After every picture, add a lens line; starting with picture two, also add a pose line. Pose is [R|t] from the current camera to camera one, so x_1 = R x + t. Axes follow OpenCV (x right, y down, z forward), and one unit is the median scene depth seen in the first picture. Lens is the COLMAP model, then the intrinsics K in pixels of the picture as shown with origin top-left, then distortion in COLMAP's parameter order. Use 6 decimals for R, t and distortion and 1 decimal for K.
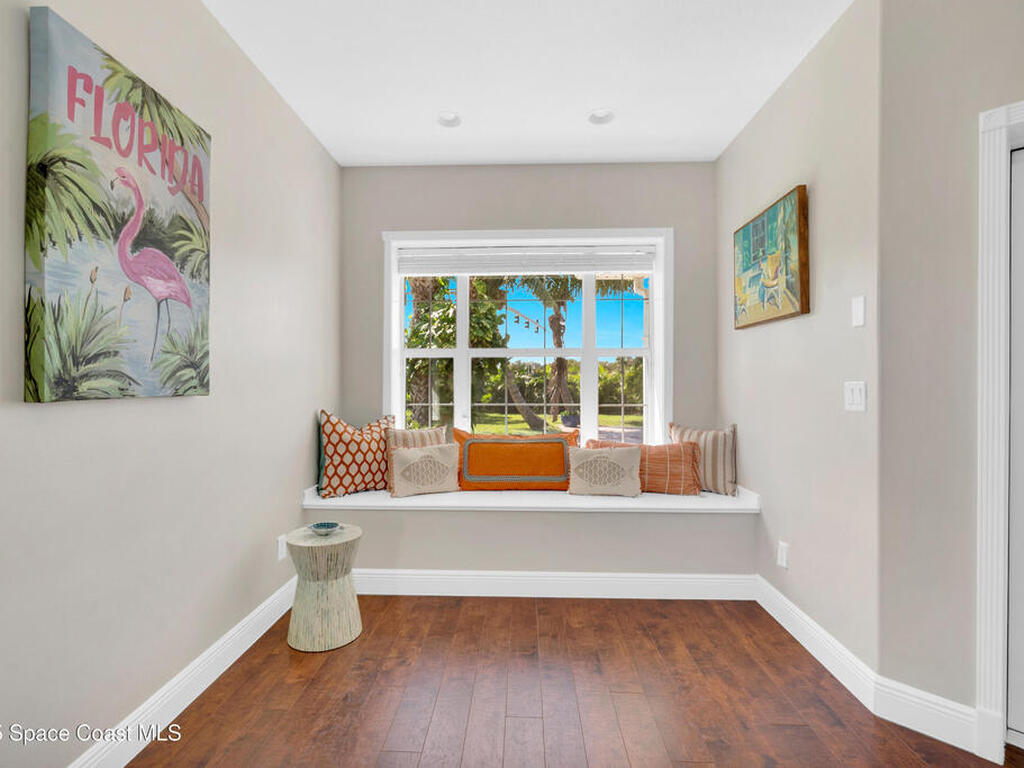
lens RADIAL K [[518.3, 0, 492.9], [0, 518.3, 383.3], [0, 0, 1]] dist [-0.002581, 0.001399]
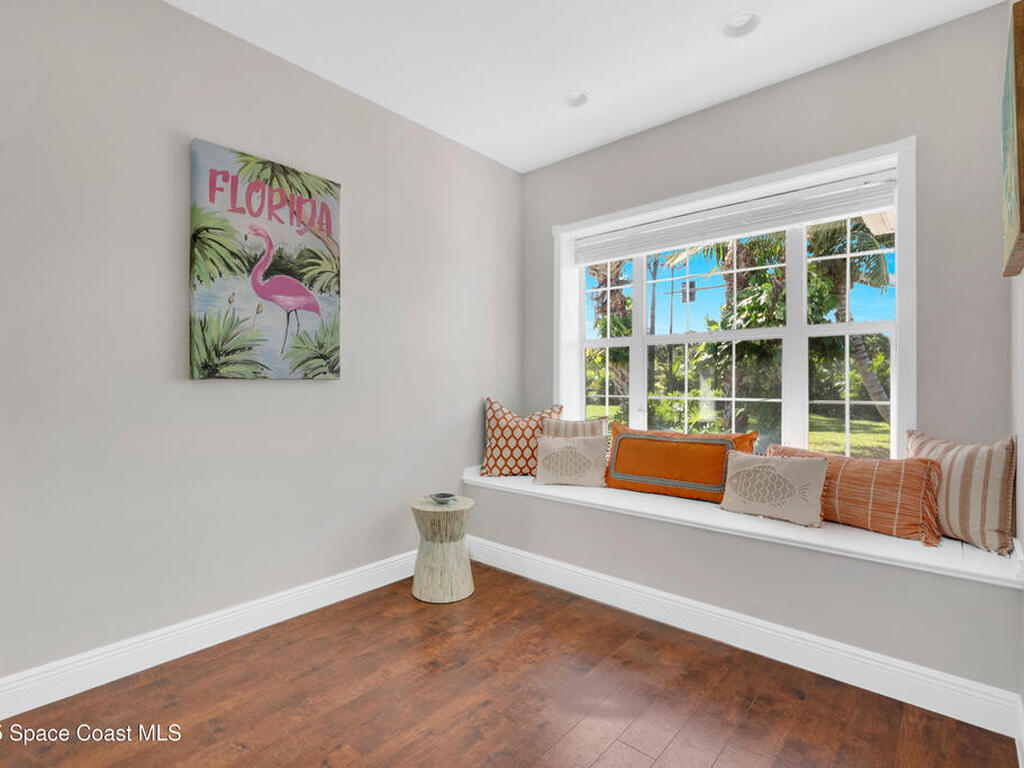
lens RADIAL K [[518.3, 0, 506.0], [0, 518.3, 382.8], [0, 0, 1]] dist [-0.002581, 0.001399]
pose [[0.760525, 0.000989, -0.649308, 0.547440], [-0.003173, 0.999993, -0.002192, 0.028609], [0.649301, 0.003727, 0.760523, 0.226581]]
